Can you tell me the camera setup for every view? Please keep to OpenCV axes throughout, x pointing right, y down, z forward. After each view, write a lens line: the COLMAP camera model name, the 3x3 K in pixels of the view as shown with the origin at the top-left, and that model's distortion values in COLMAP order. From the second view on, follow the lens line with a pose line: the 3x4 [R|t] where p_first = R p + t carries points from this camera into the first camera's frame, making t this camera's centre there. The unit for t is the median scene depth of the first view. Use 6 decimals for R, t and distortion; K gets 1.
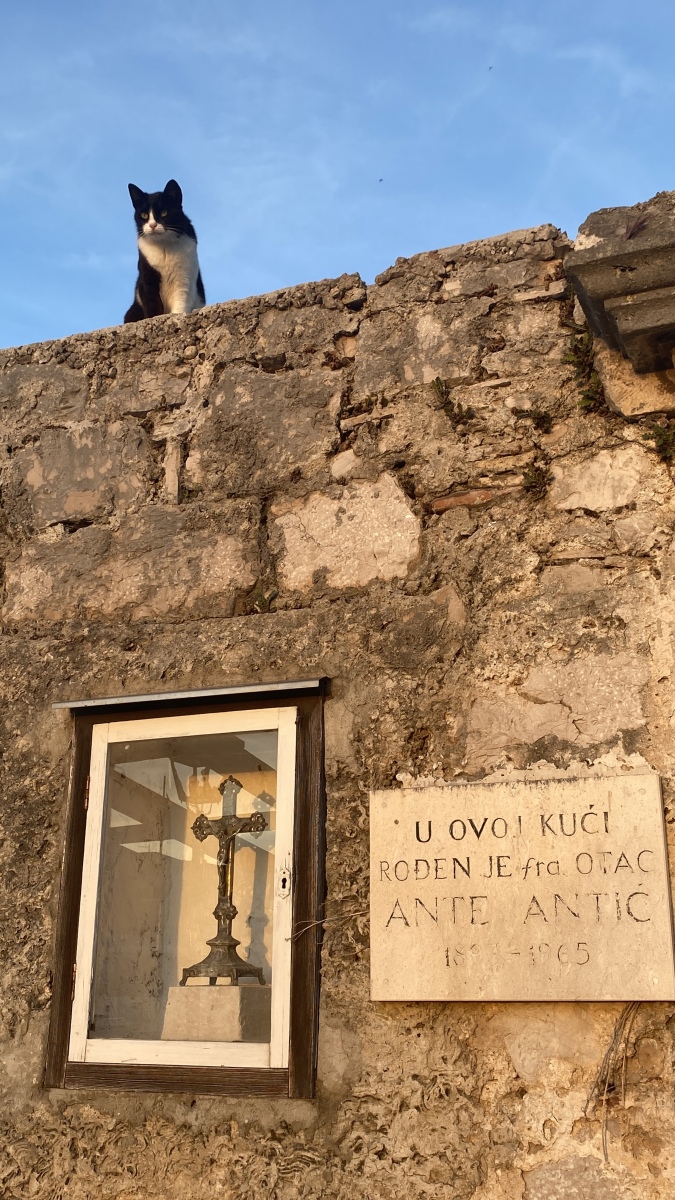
lens RADIAL K [[1258.4, 0, 334.1], [0, 1258.4, 600.3], [0, 0, 1]] dist [0.041119, 0.000000]
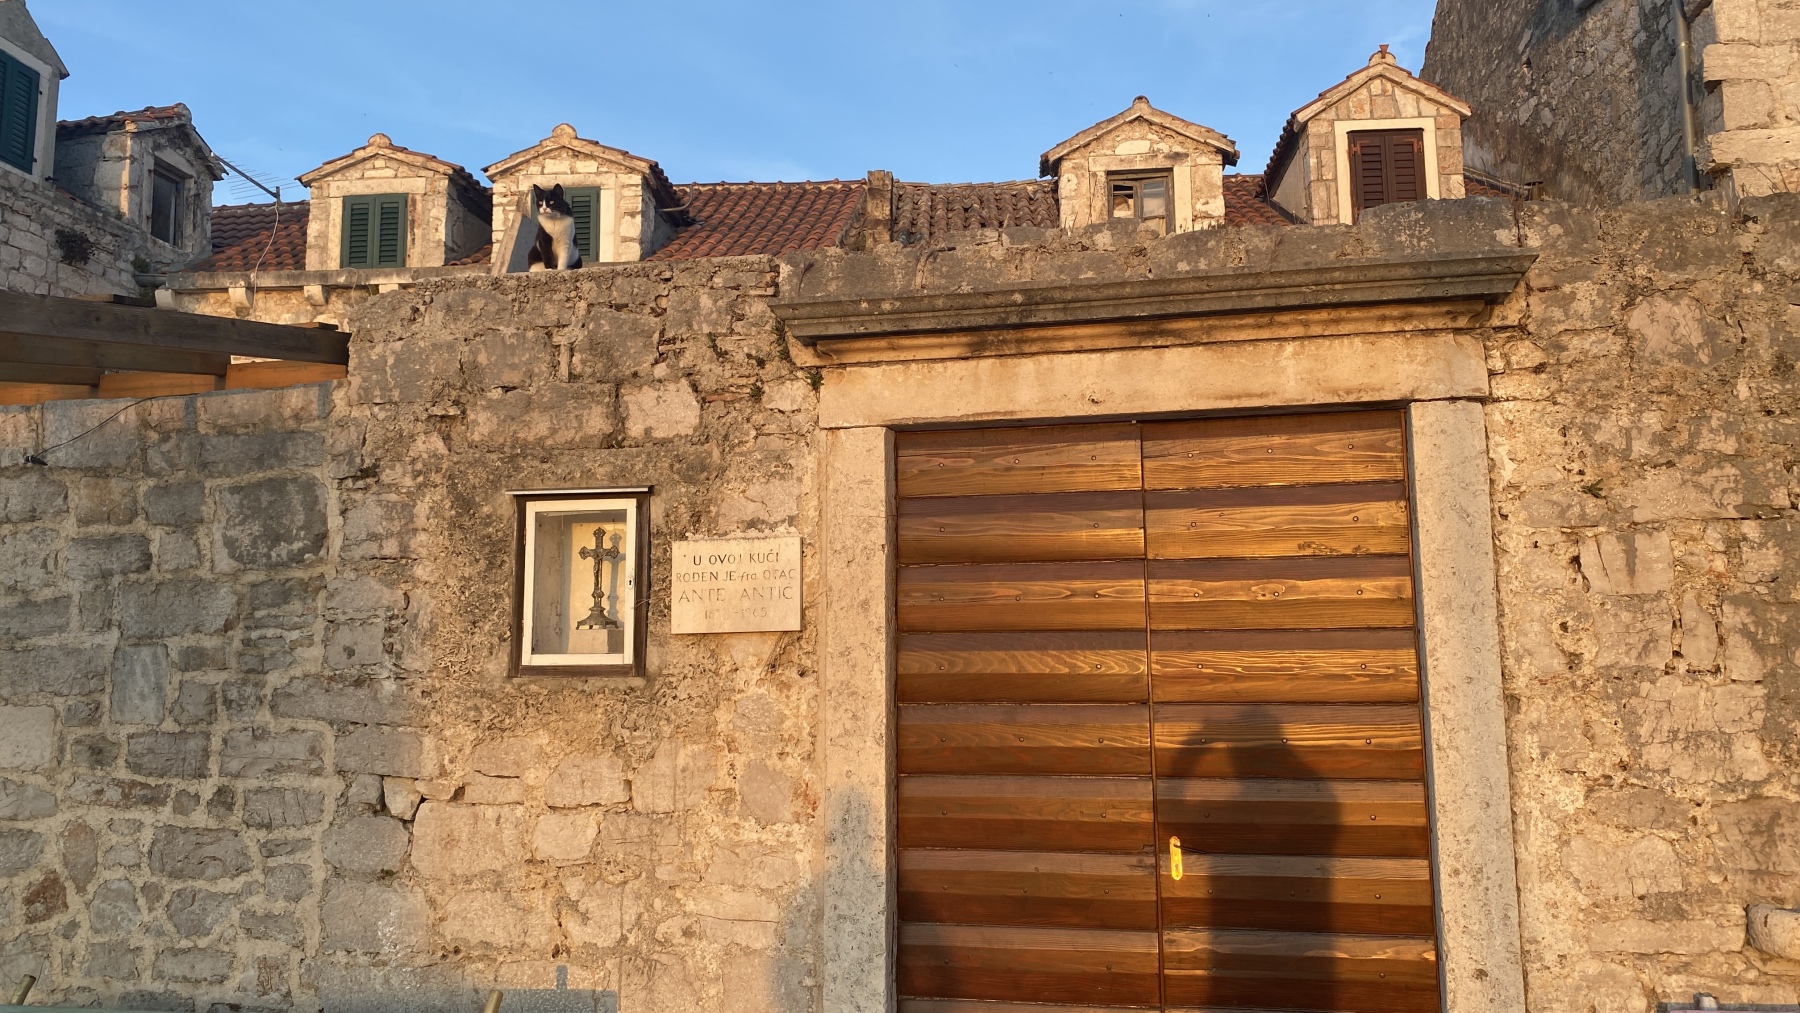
lens RADIAL K [[1352.1, 0, 902.8], [0, 1352.1, 502.3], [0, 0, 1]] dist [0.079889, -0.006349]
pose [[0.978802, 0.008740, 0.204621, -0.055757], [-0.047117, 0.981900, 0.183444, -0.328138], [-0.199314, -0.189197, 0.961498, -1.187565]]
